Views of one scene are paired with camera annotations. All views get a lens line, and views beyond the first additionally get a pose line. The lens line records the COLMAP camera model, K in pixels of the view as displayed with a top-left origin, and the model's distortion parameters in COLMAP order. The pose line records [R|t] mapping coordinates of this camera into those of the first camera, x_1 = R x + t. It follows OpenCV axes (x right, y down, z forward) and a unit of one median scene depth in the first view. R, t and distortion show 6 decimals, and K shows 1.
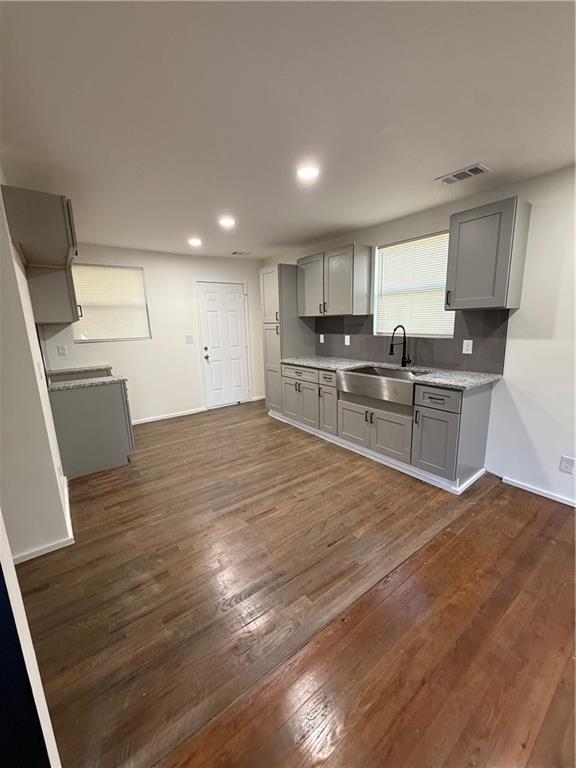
lens RADIAL K [[306.2, 0, 288.0], [0, 306.2, 384.0], [0, 0, 1]] dist [-0.001814, -0.000252]
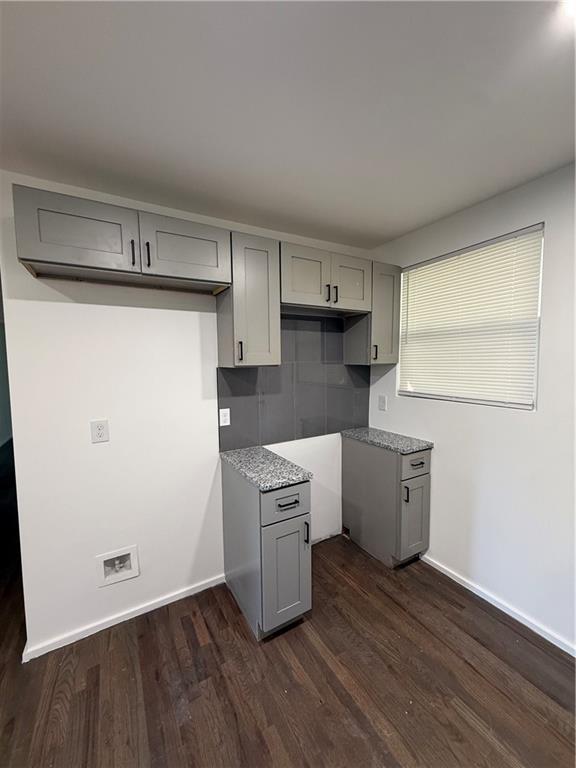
lens RADIAL K [[306.2, 0, 288.0], [0, 306.2, 384.0], [0, 0, 1]] dist [-0.001814, -0.000252]
pose [[-0.112114, 0.105132, -0.988118, -0.090172], [-0.187481, 0.974291, 0.124932, -0.298503], [0.975849, 0.199260, -0.089521, 1.300804]]
